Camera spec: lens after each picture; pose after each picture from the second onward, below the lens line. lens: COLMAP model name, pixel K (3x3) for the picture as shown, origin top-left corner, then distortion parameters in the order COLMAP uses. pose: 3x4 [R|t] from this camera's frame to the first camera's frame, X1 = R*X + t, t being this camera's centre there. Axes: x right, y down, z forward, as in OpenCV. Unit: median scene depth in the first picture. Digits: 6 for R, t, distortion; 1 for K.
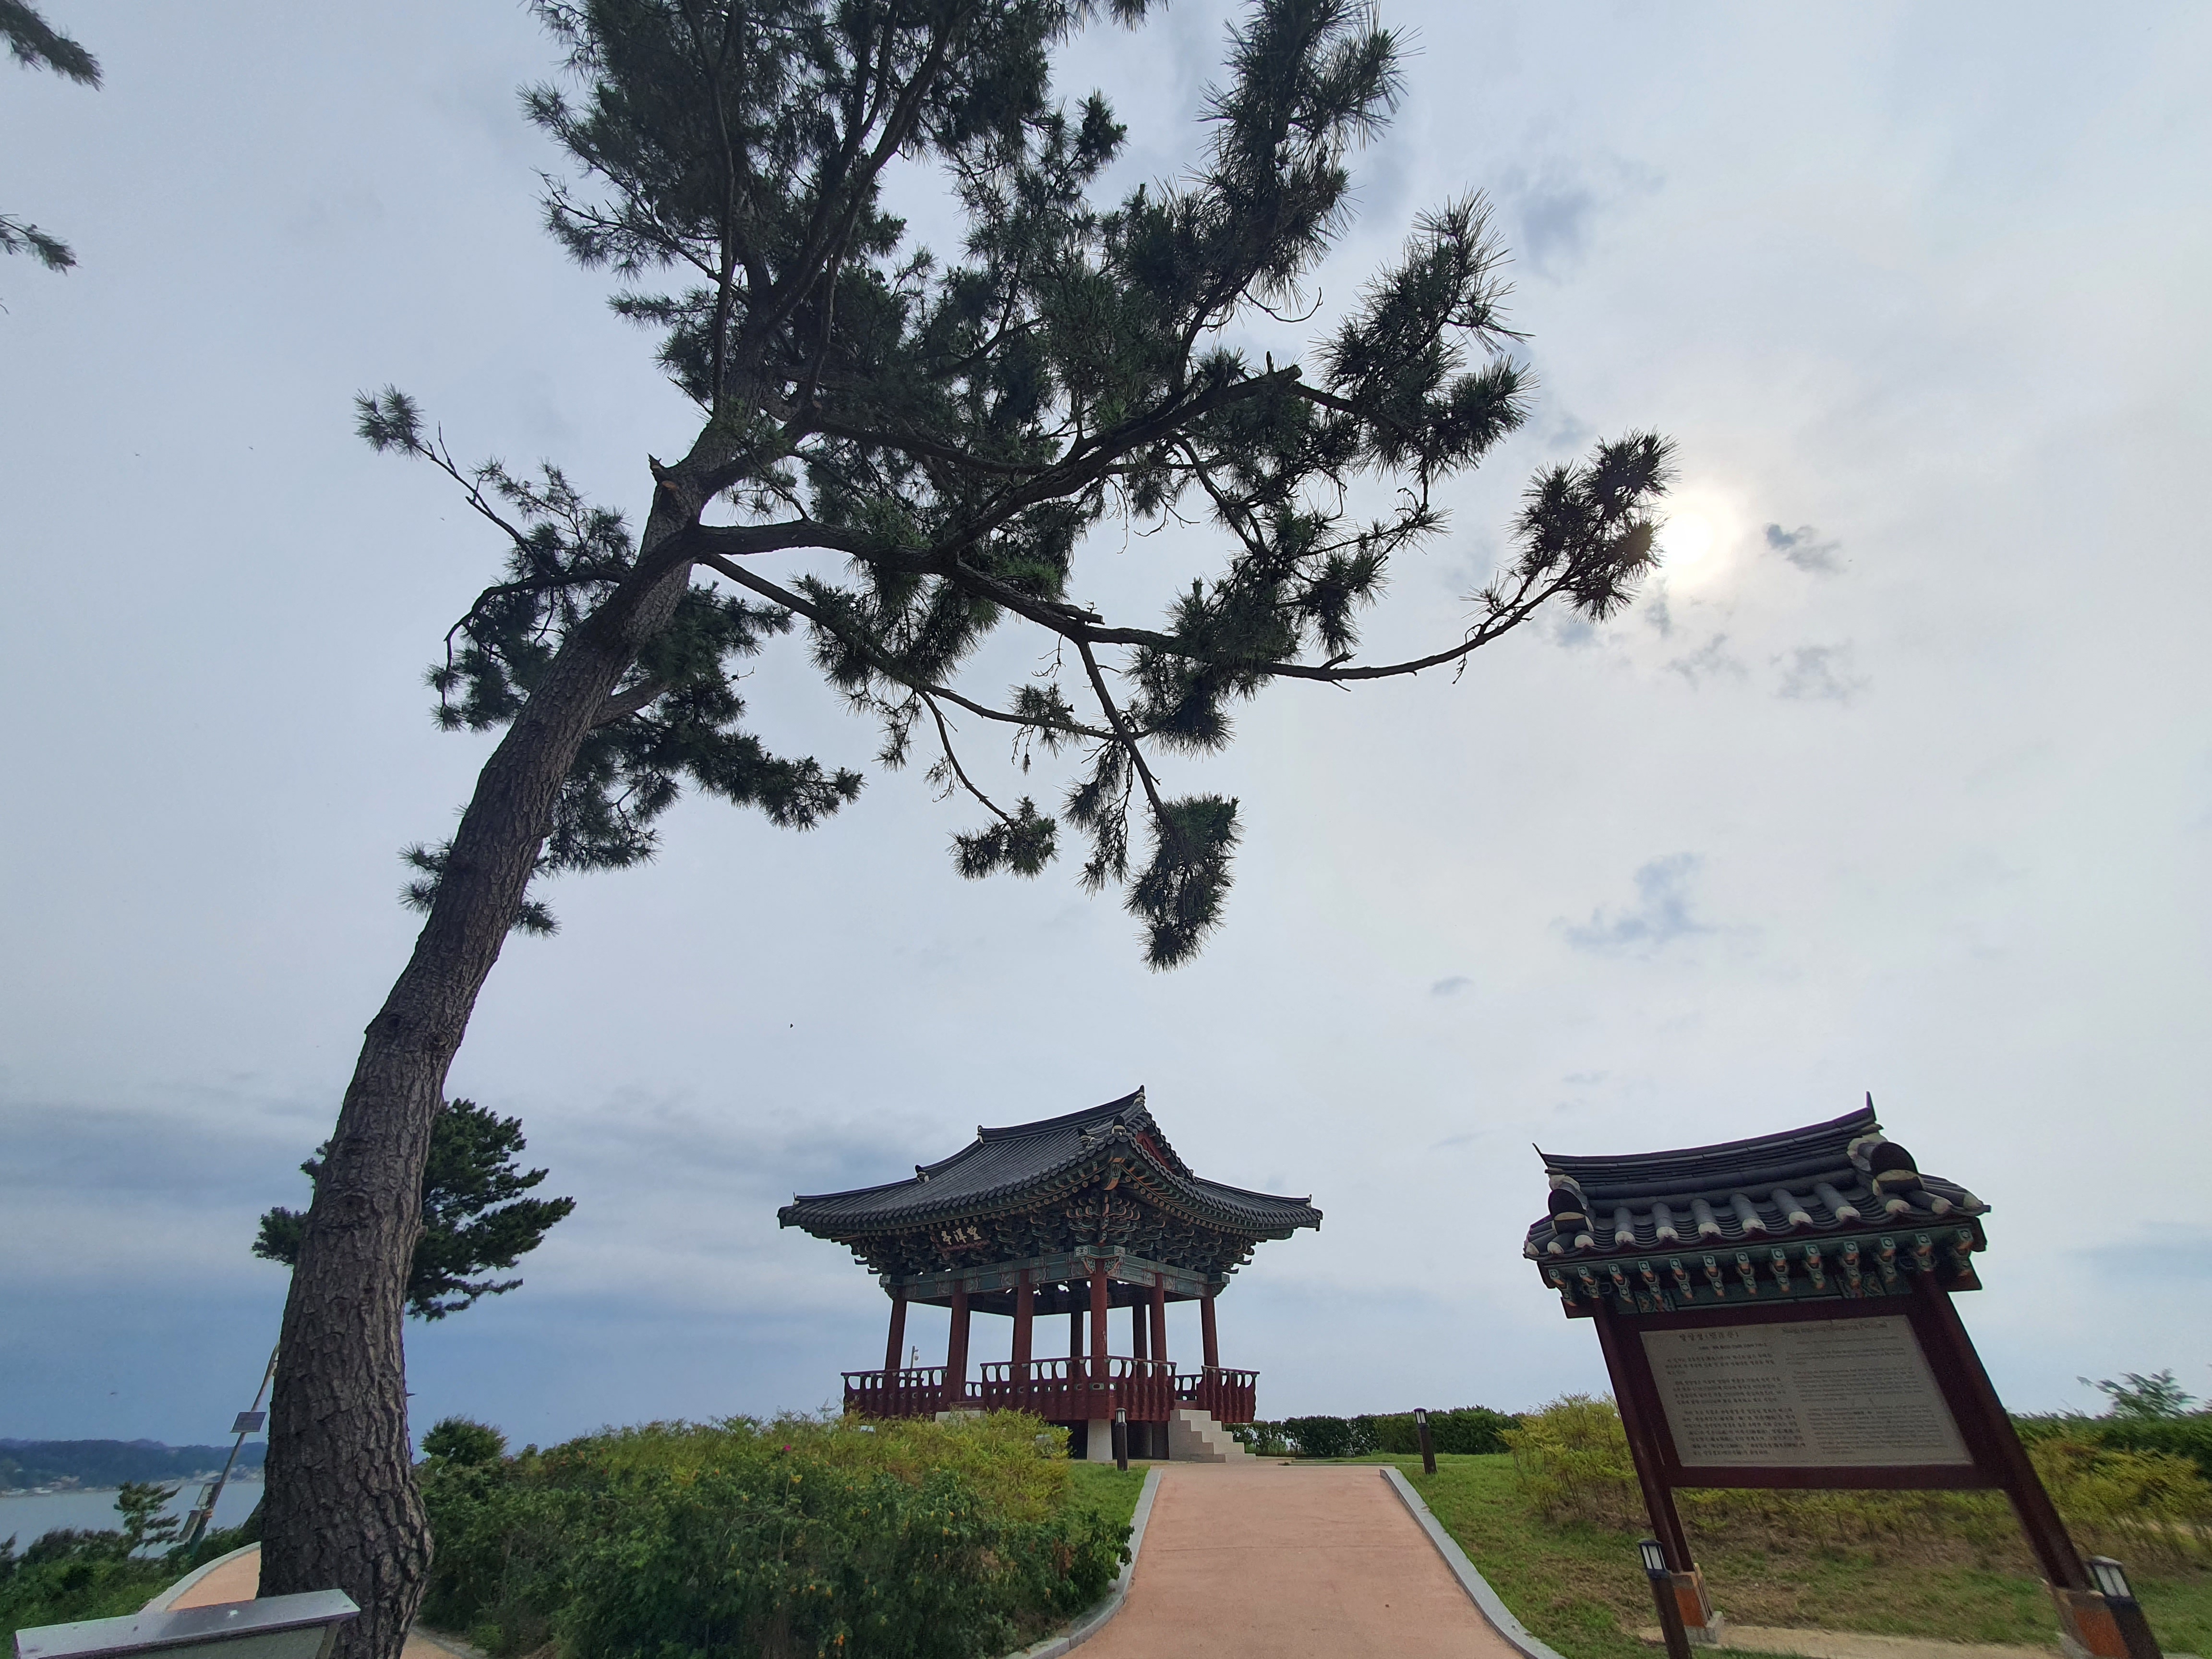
lens RADIAL K [[858.4, 0, 1101.8], [0, 858.4, 857.5], [0, 0, 1]] dist [0.000308, -0.006752]
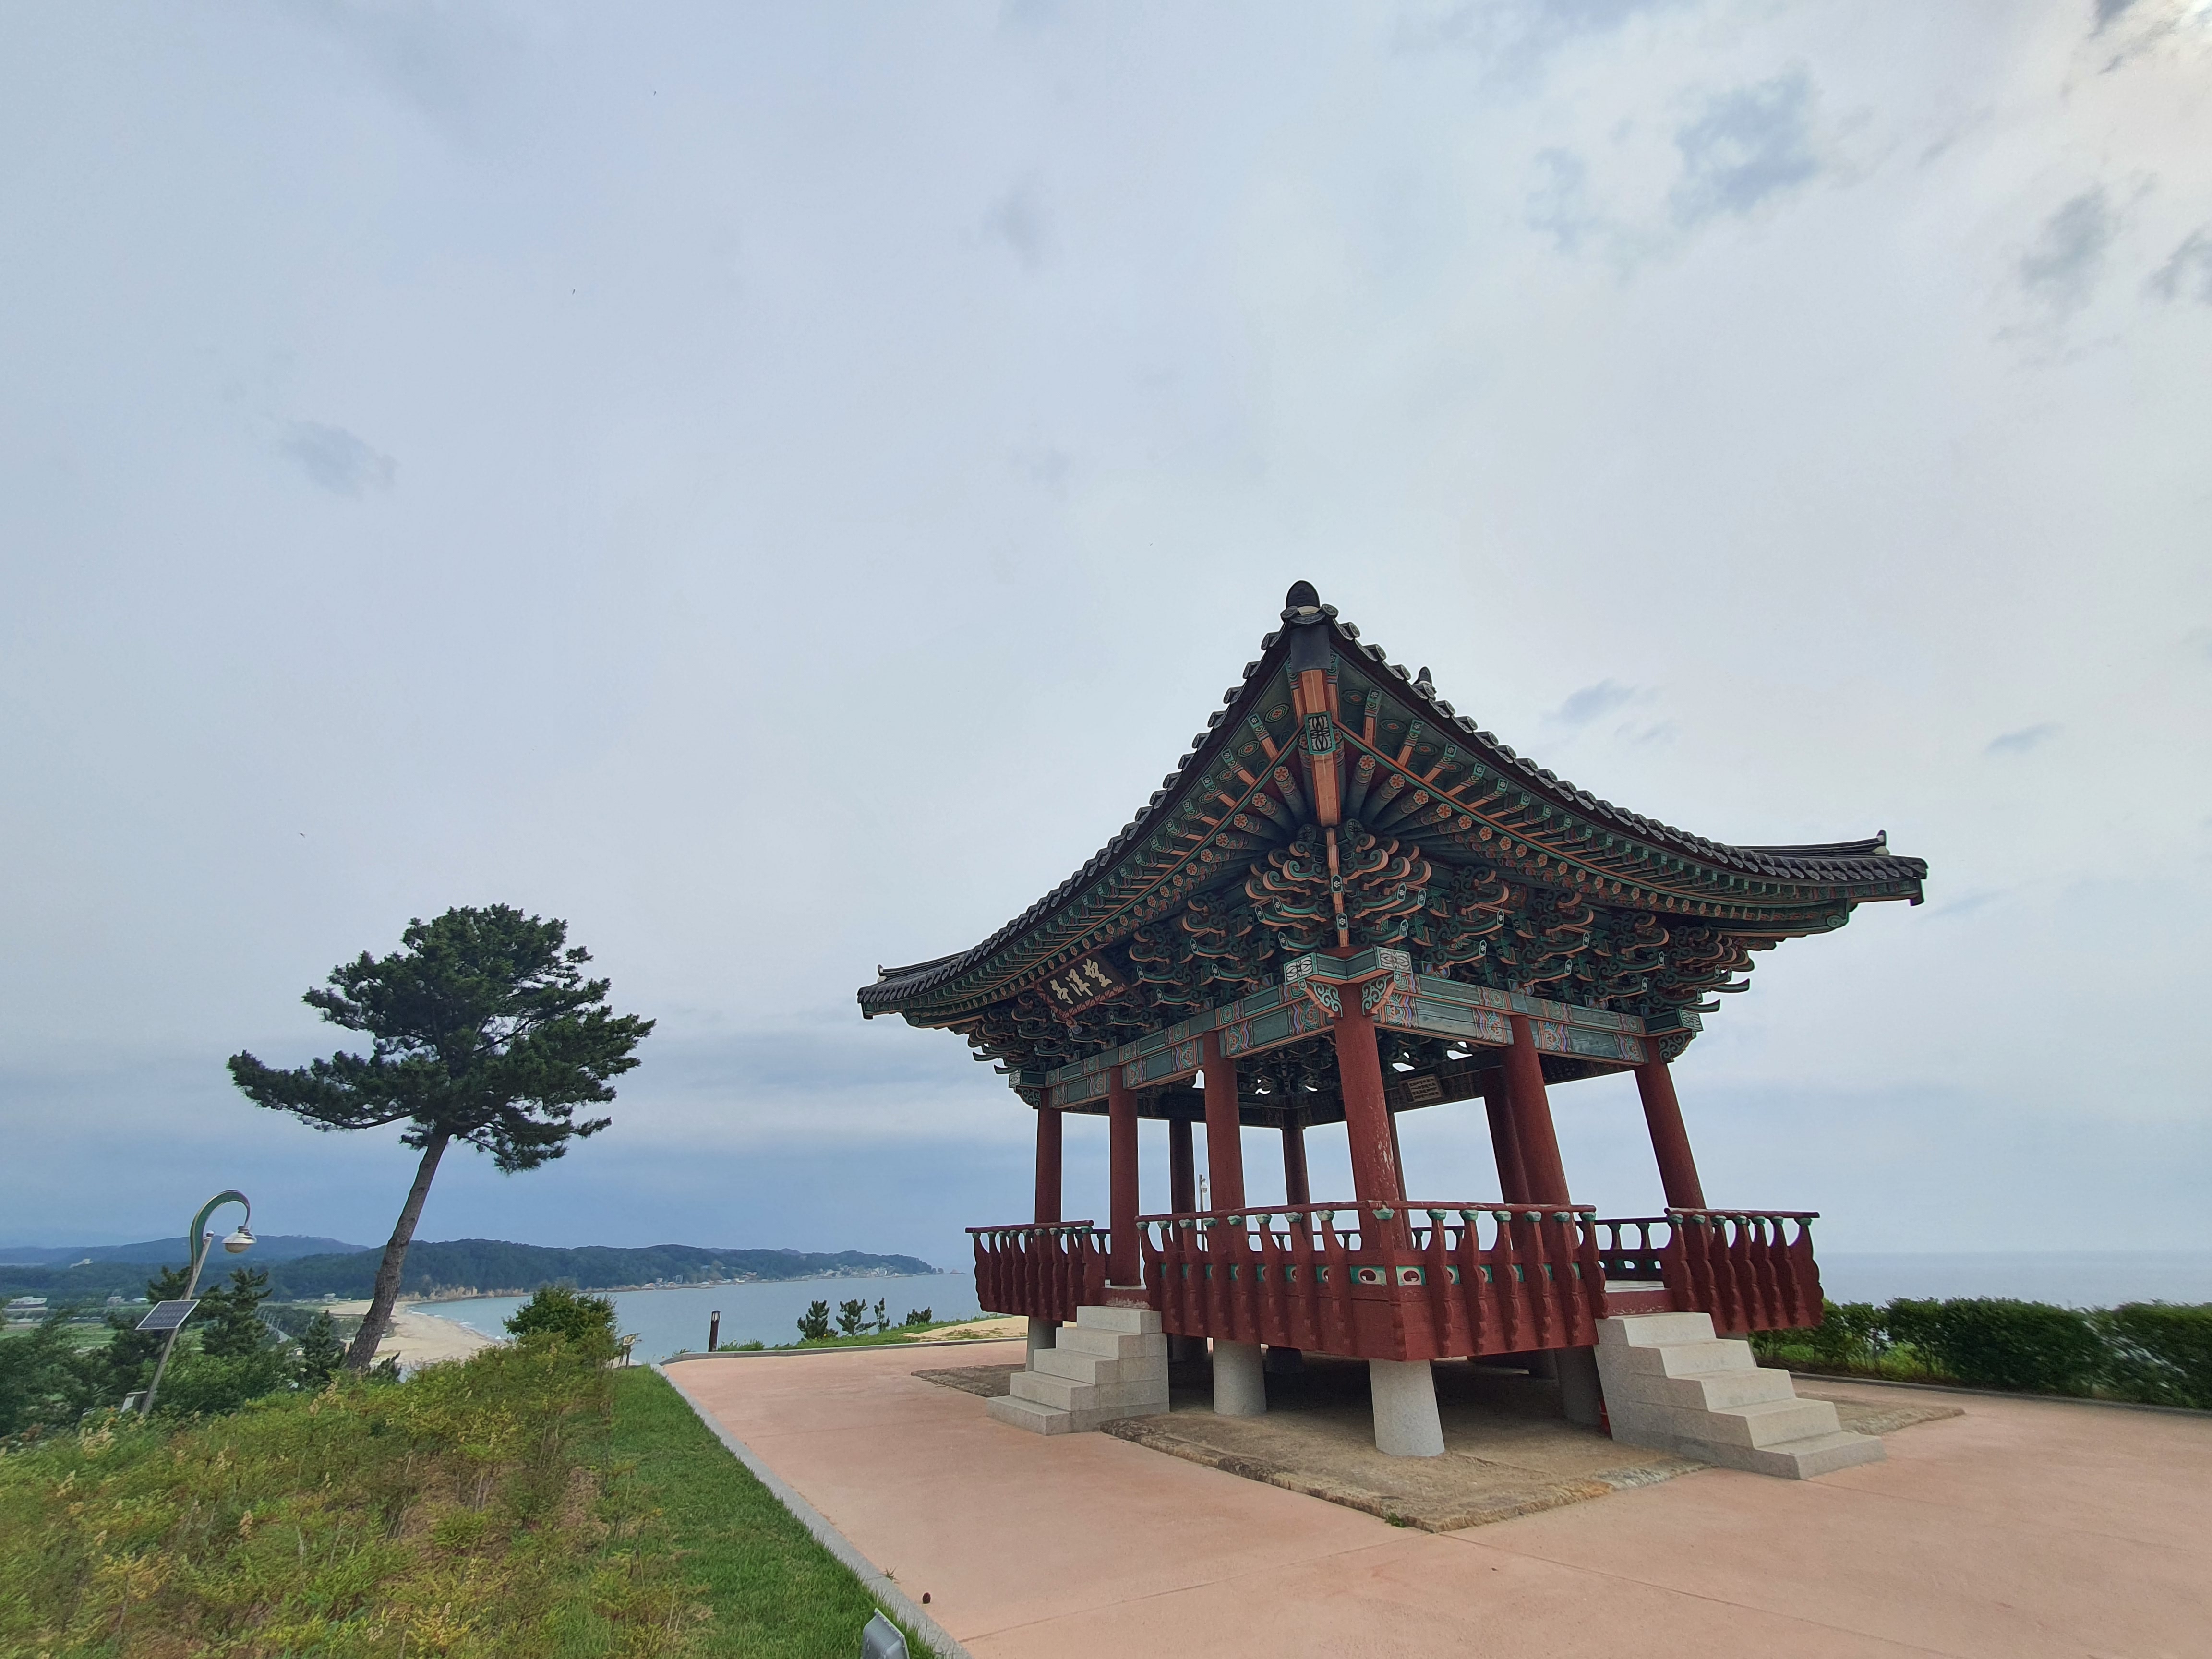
lens RADIAL K [[858.4, 0, 1101.8], [0, 858.4, 857.5], [0, 0, 1]] dist [0.000308, -0.006752]
pose [[0.907132, -0.174555, -0.382938, 0.054106], [0.236014, 0.964375, 0.119495, 0.295232], [0.348437, -0.198777, 0.916013, 0.523951]]
